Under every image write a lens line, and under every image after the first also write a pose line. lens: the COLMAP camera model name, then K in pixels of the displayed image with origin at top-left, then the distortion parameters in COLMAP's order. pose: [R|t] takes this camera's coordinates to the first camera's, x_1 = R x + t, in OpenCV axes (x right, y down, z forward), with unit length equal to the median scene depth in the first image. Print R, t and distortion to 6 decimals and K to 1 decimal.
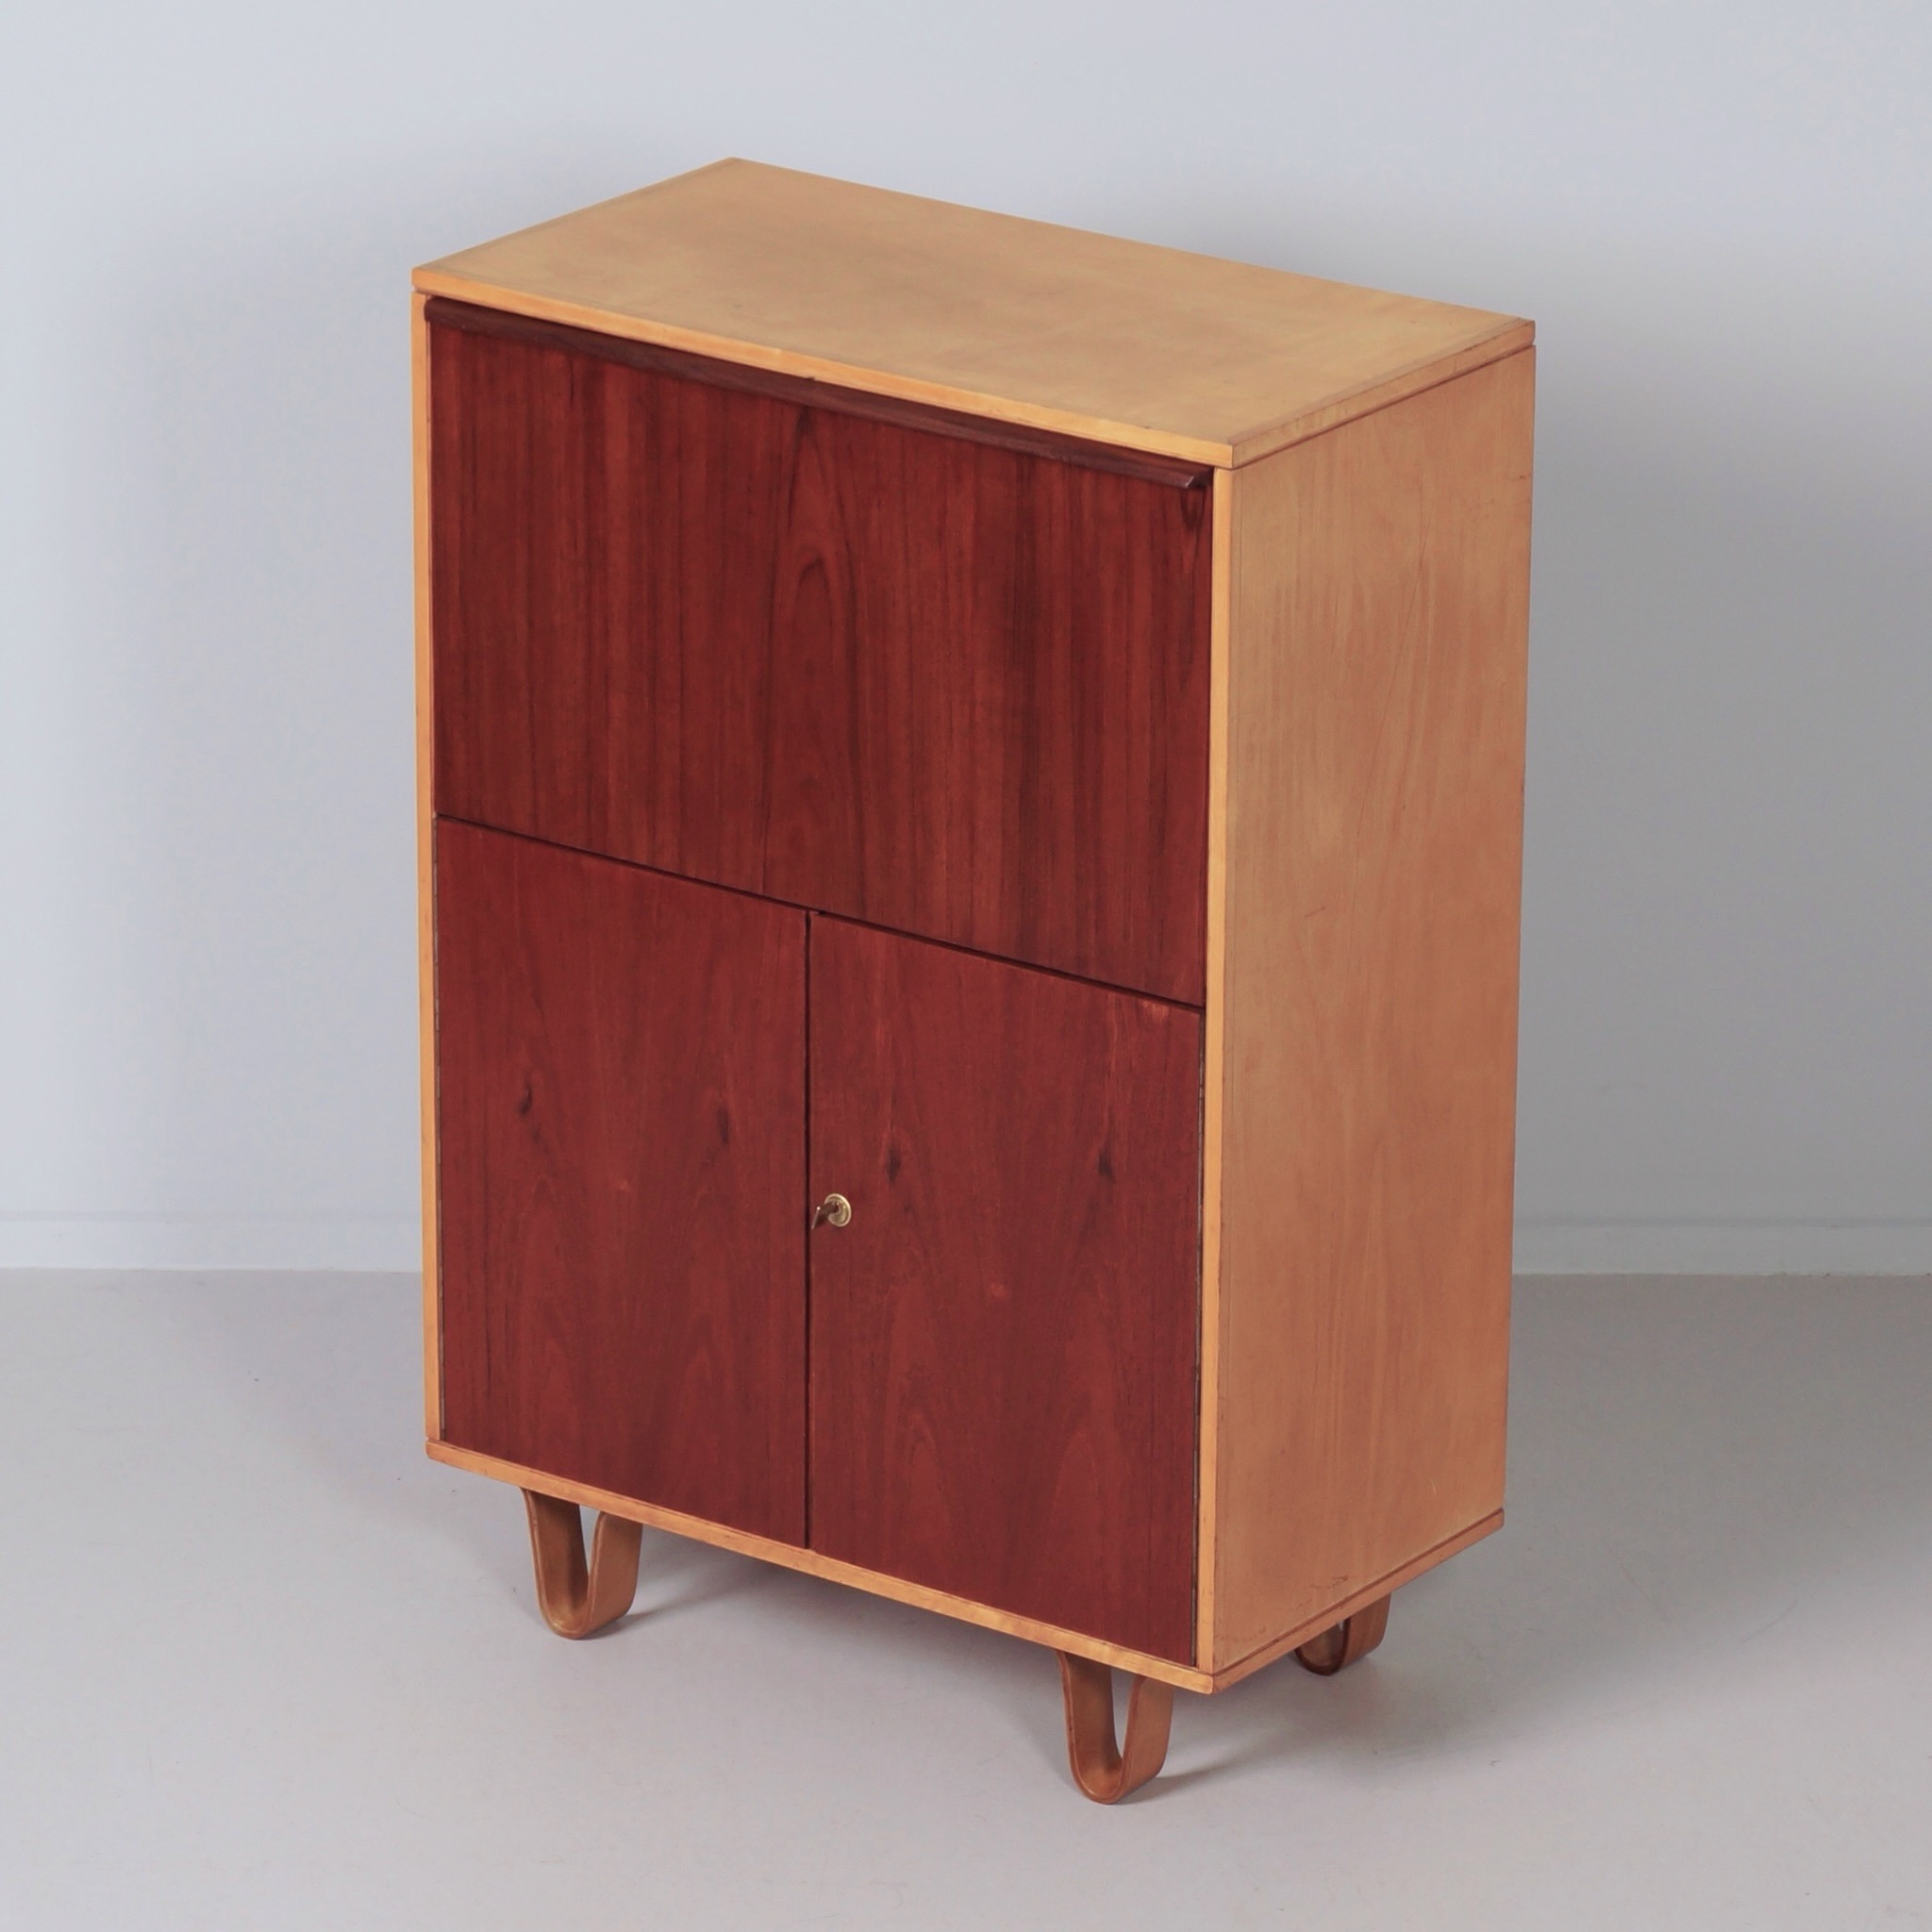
lens RADIAL K [[9719.6, 0, 966.1], [0, 9719.6, 1060.1], [0, 0, 1]] dist [0.252748, -2.401200]
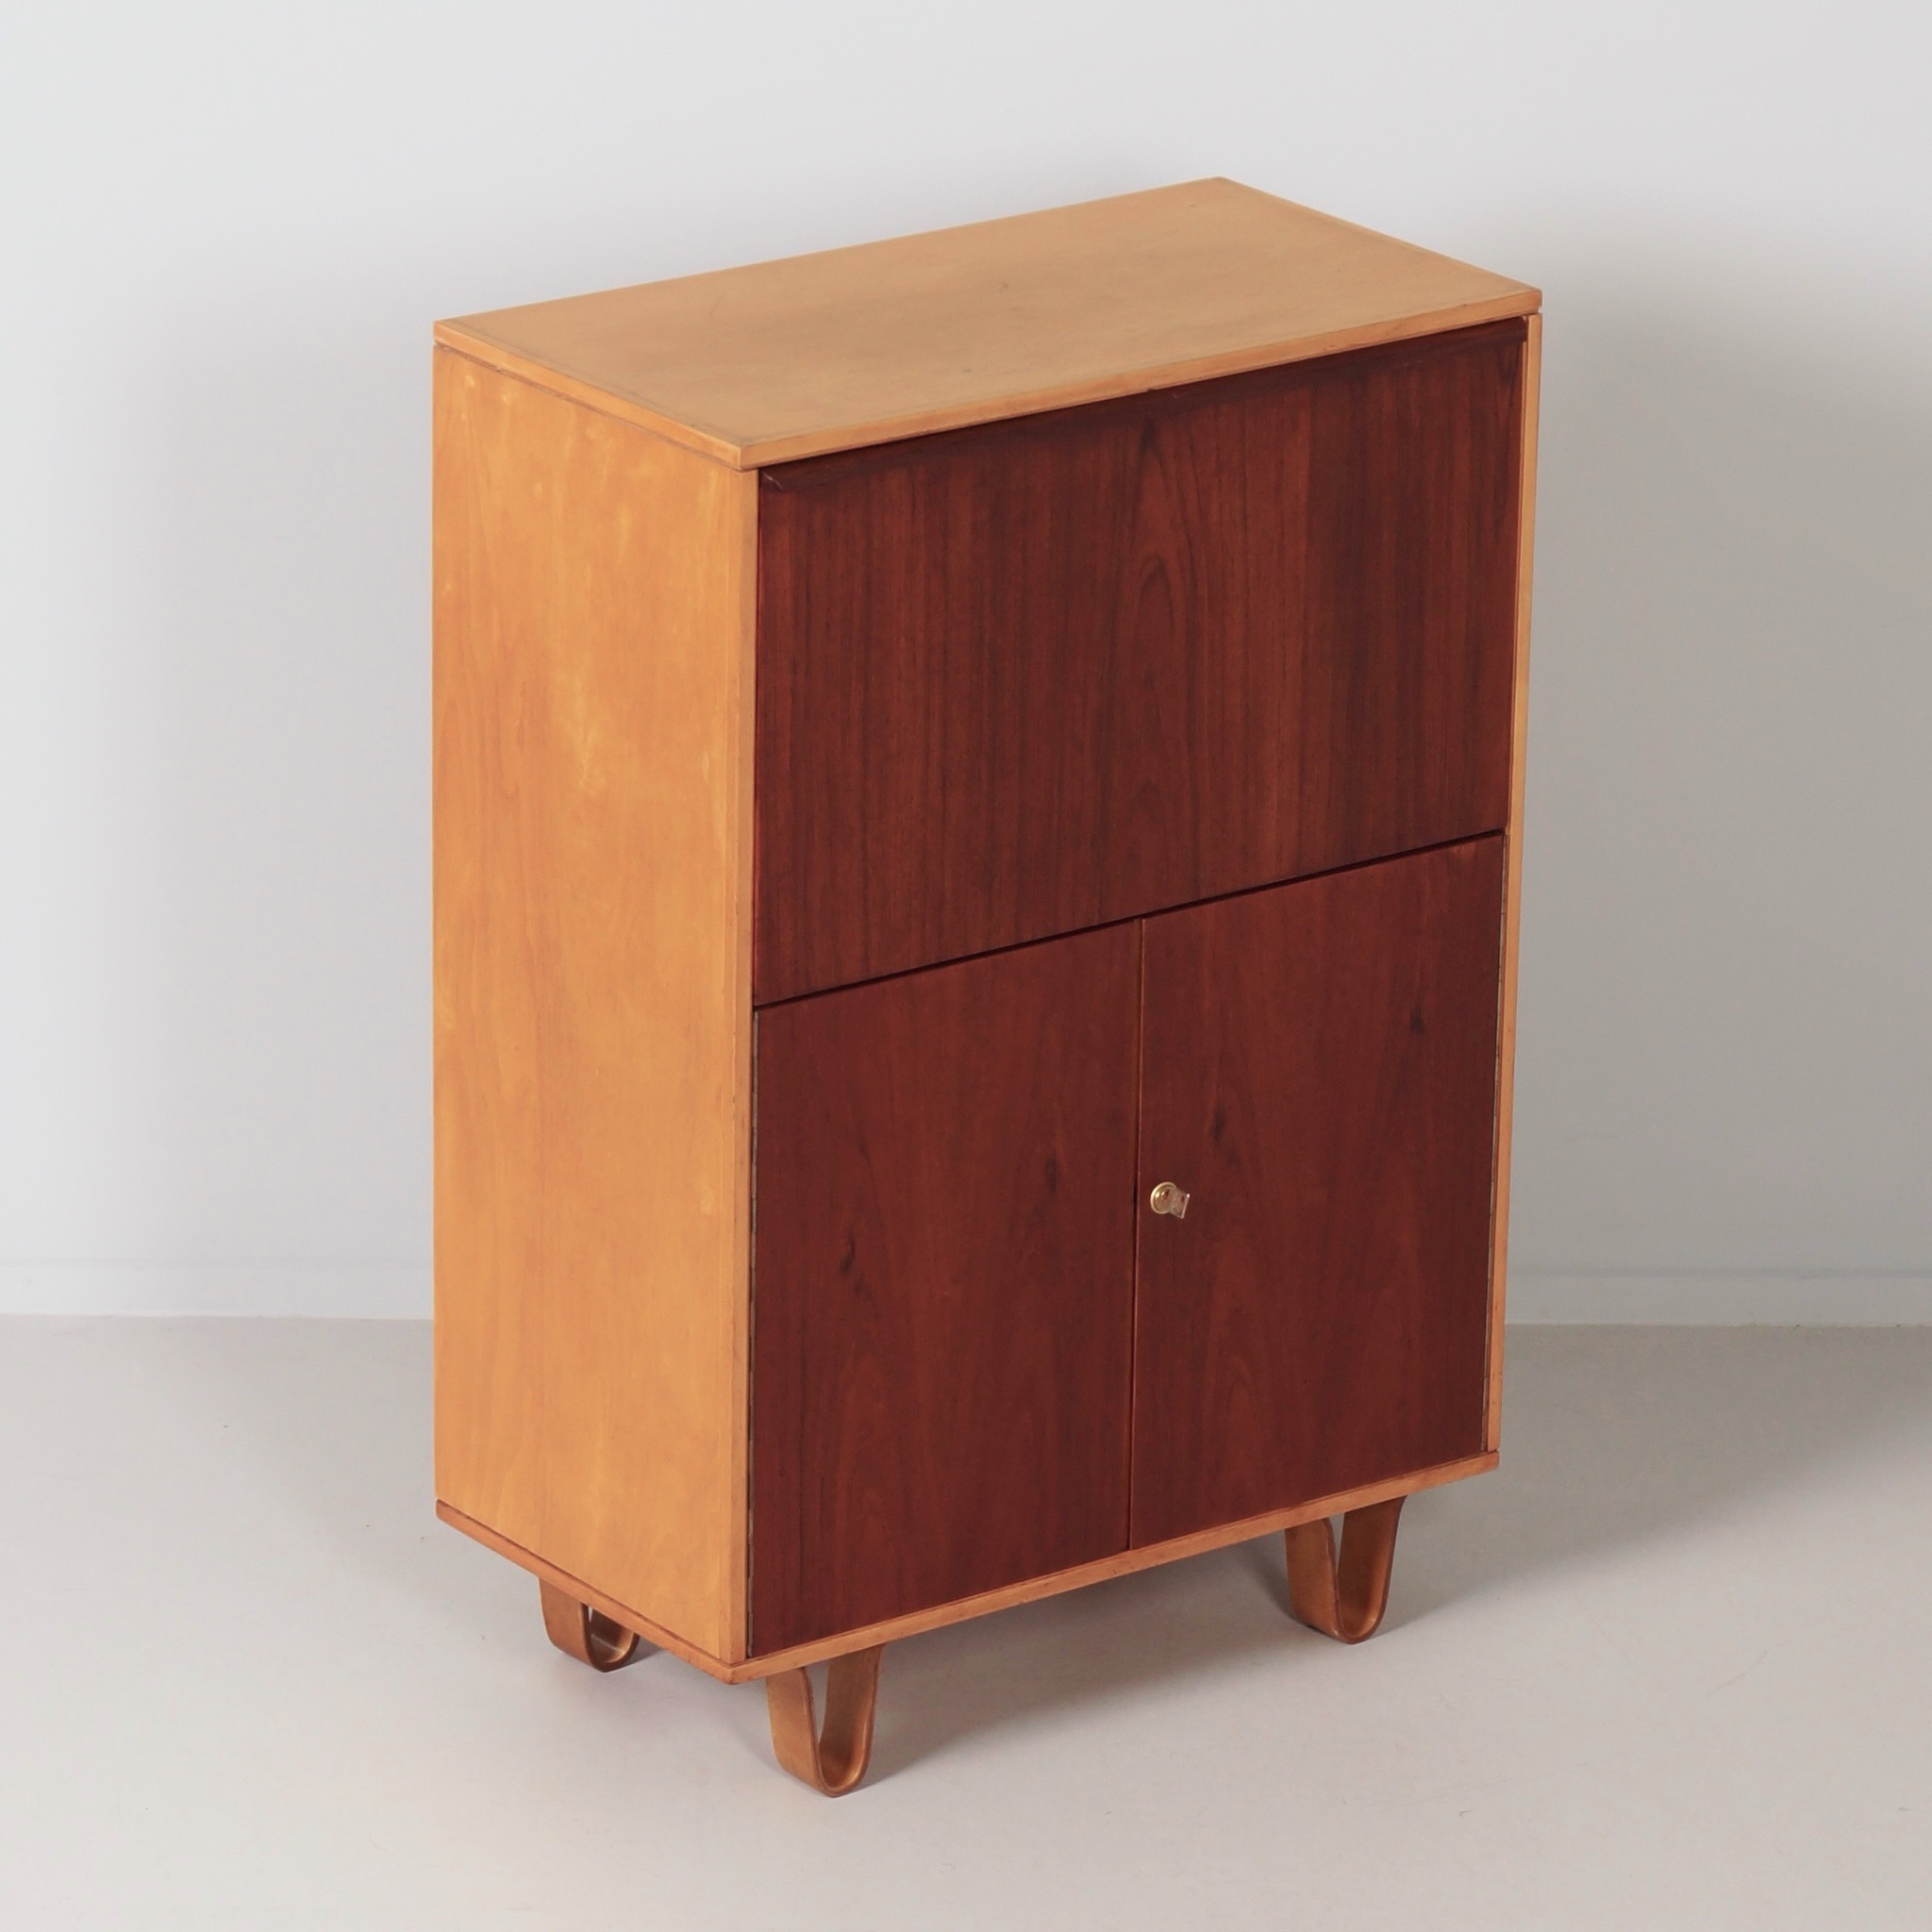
lens RADIAL K [[9887.8, 0, 965.7], [0, 9887.8, 1138.5], [0, 0, 1]] dist [-0.016712, 8.287671]
pose [[0.295364, -0.340390, 0.892689, -0.949702], [0.325256, 0.914388, 0.241047, -0.248785], [-0.898314, 0.219156, 0.380791, 0.631186]]
